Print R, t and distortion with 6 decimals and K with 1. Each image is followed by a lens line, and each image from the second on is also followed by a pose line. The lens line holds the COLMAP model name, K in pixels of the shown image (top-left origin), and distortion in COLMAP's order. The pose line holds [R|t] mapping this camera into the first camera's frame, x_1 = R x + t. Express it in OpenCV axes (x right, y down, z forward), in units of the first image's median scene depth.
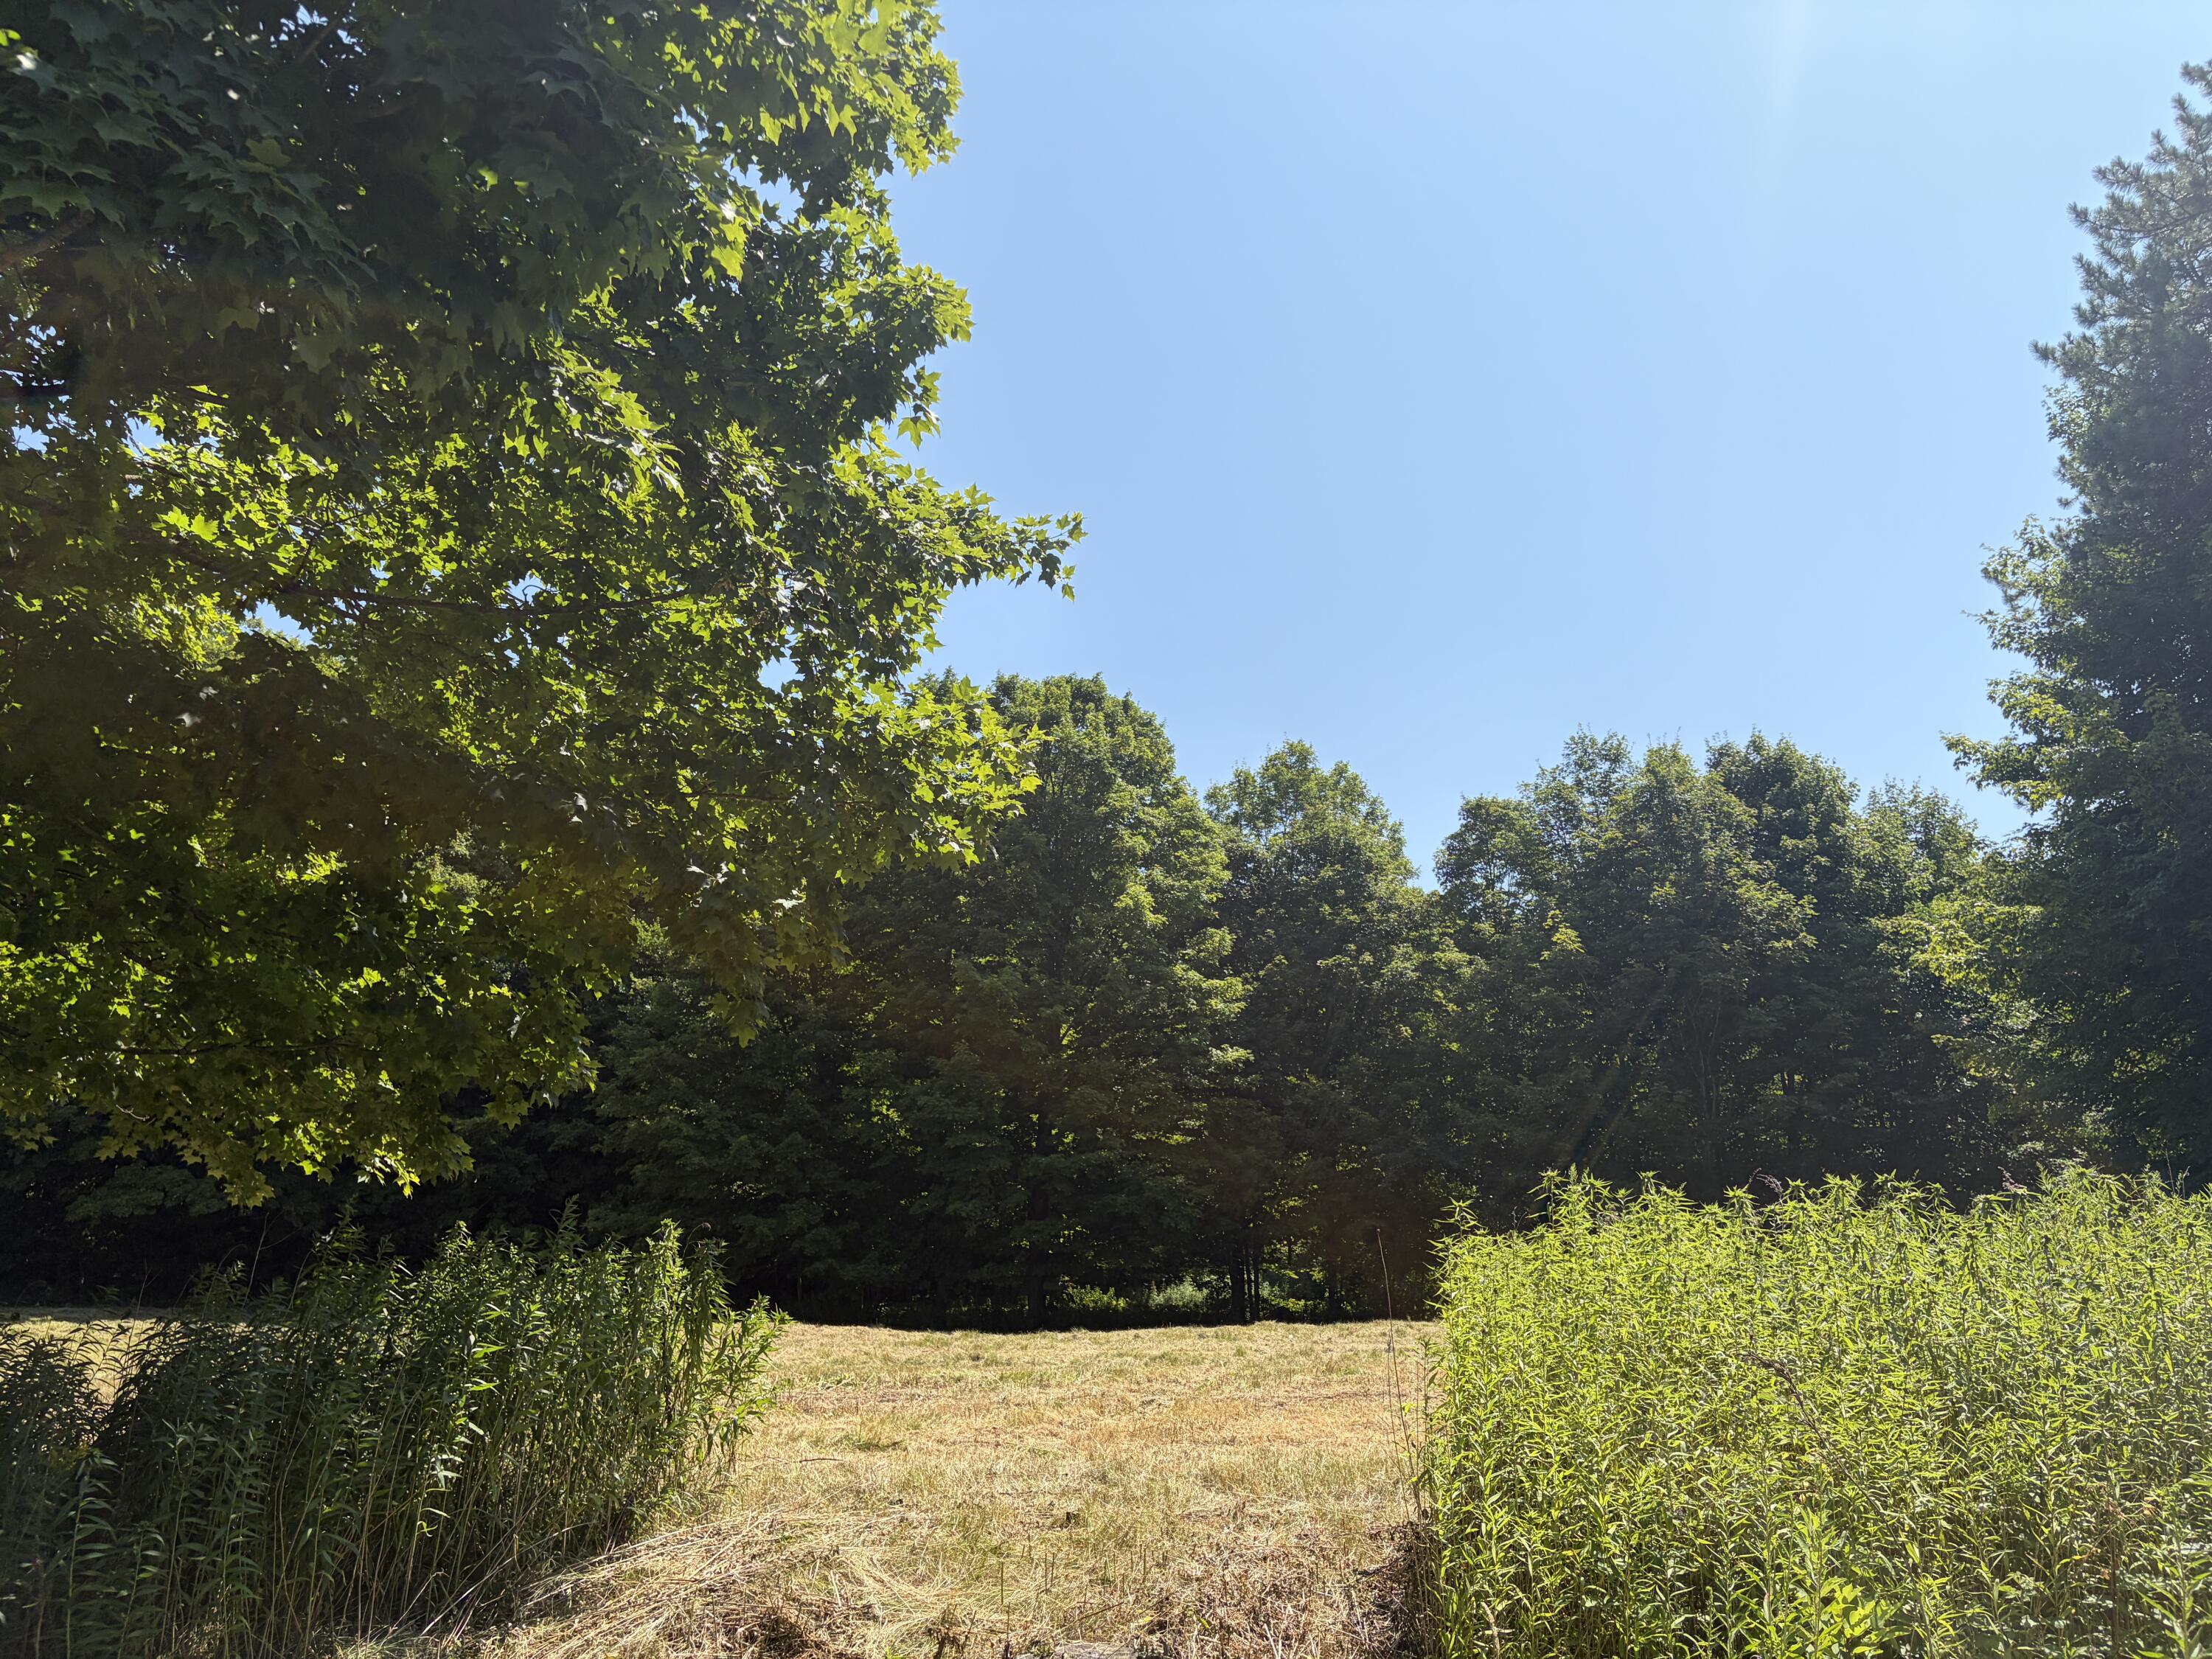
lens RADIAL K [[1674.6, 0, 1097.0], [0, 1674.6, 815.3], [0, 0, 1]] dist [0.167517, -0.153943]
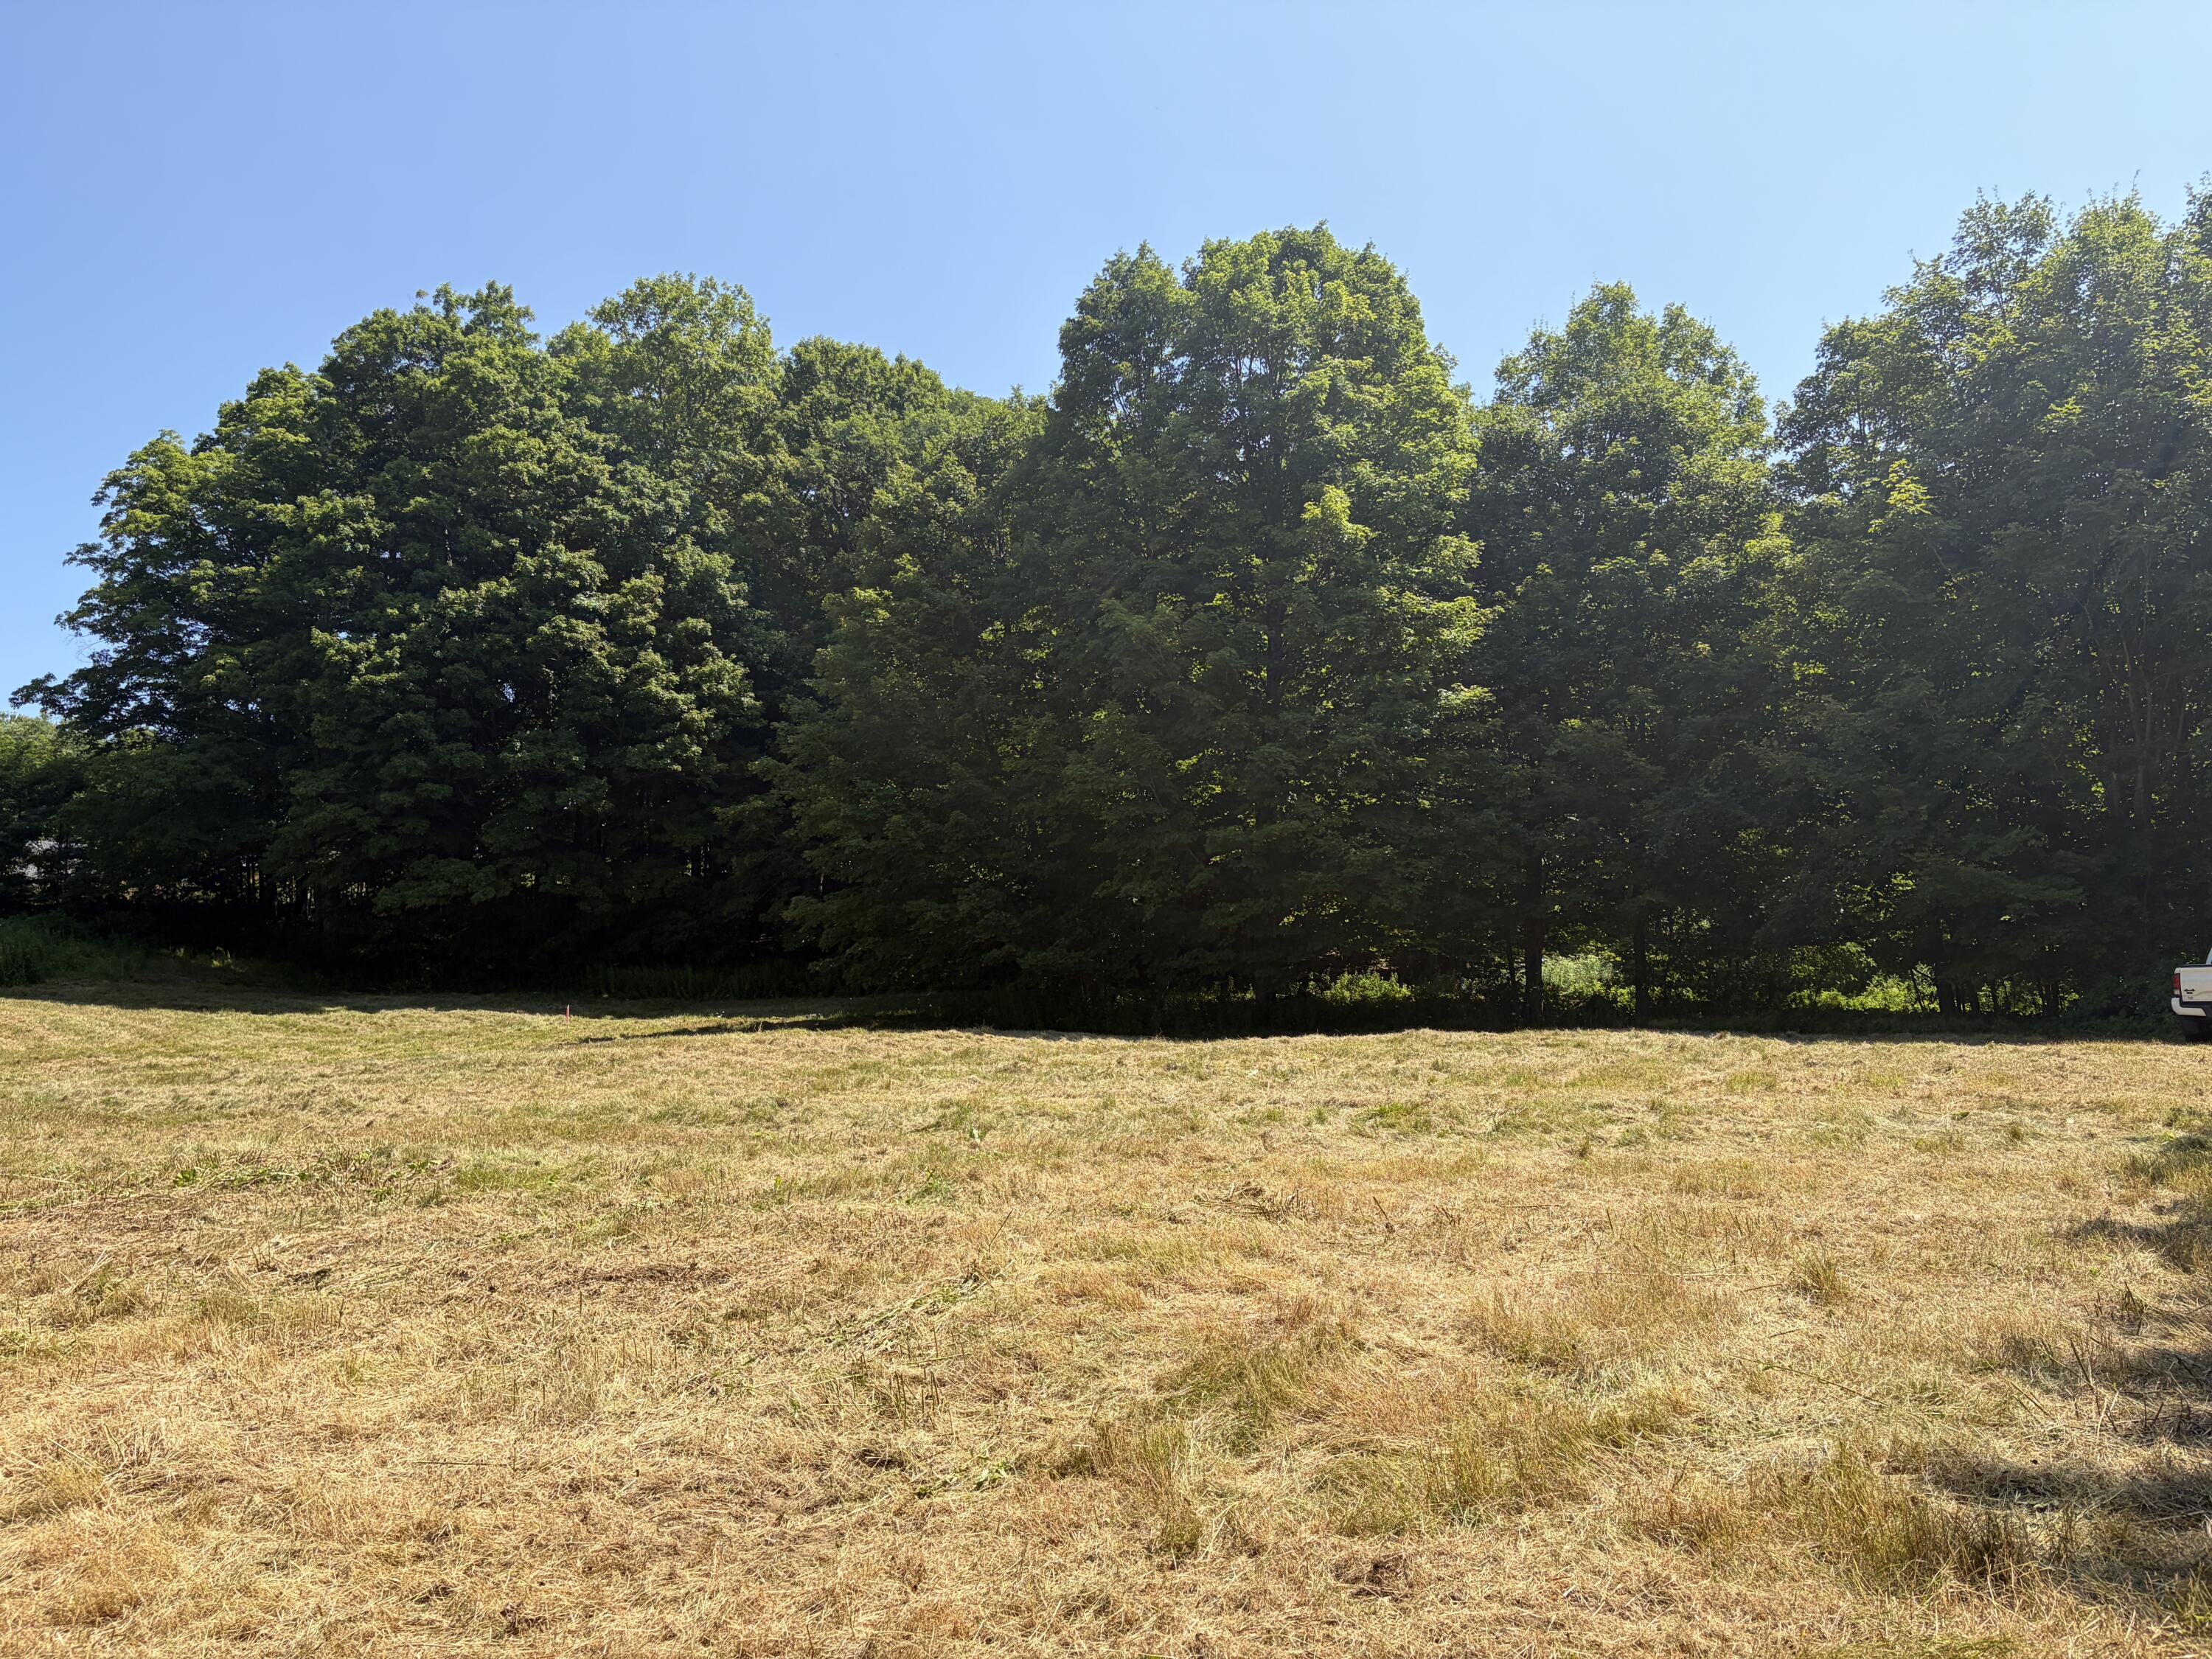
lens RADIAL K [[1685.5, 0, 1106.0], [0, 1685.5, 829.5], [0, 0, 1]] dist [0.052748, -0.051232]
pose [[0.952676, -0.034082, -0.302071, 0.265156], [0.093427, 0.978428, 0.184256, 0.073179], [0.289274, -0.203758, 0.935309, 0.352558]]
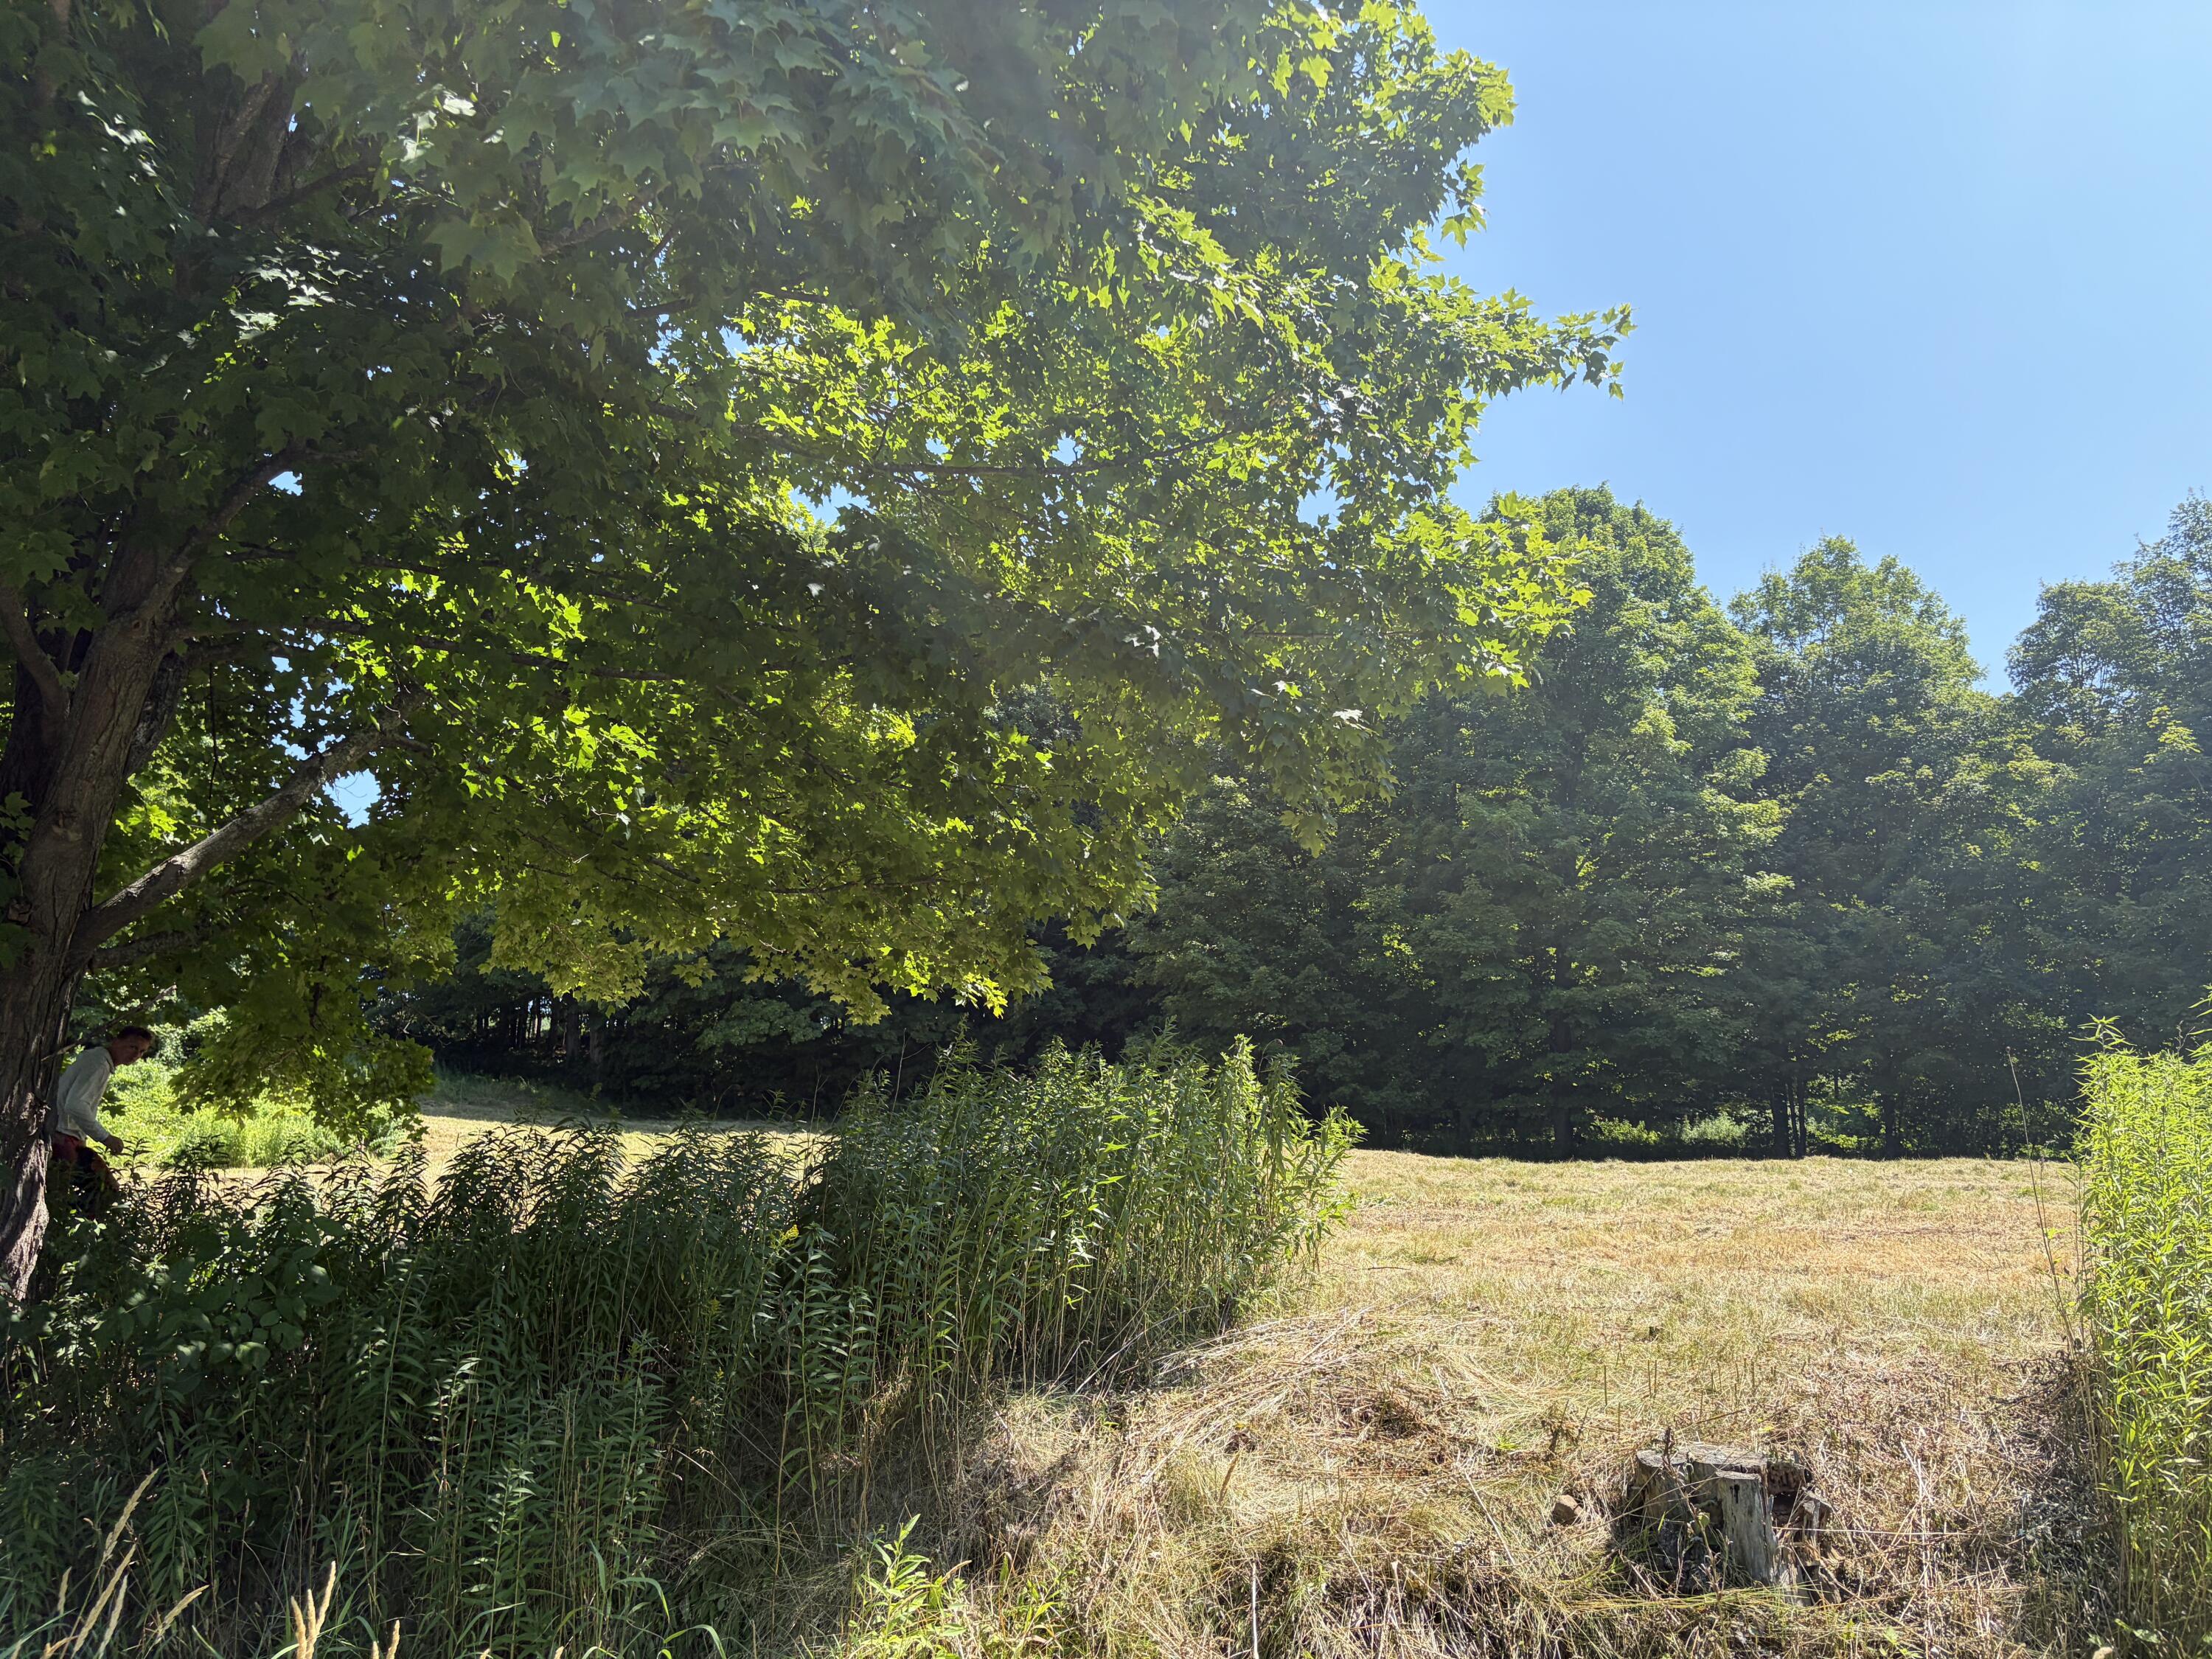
lens RADIAL K [[1692.1, 0, 1106.0], [0, 1692.1, 829.5], [0, 0, 1]] dist [0.081242, -0.004624]
pose [[0.964336, -0.038337, -0.261891, -0.041545], [0.064184, 0.993793, 0.090863, 0.005234], [0.256782, -0.104431, 0.960811, -0.011856]]
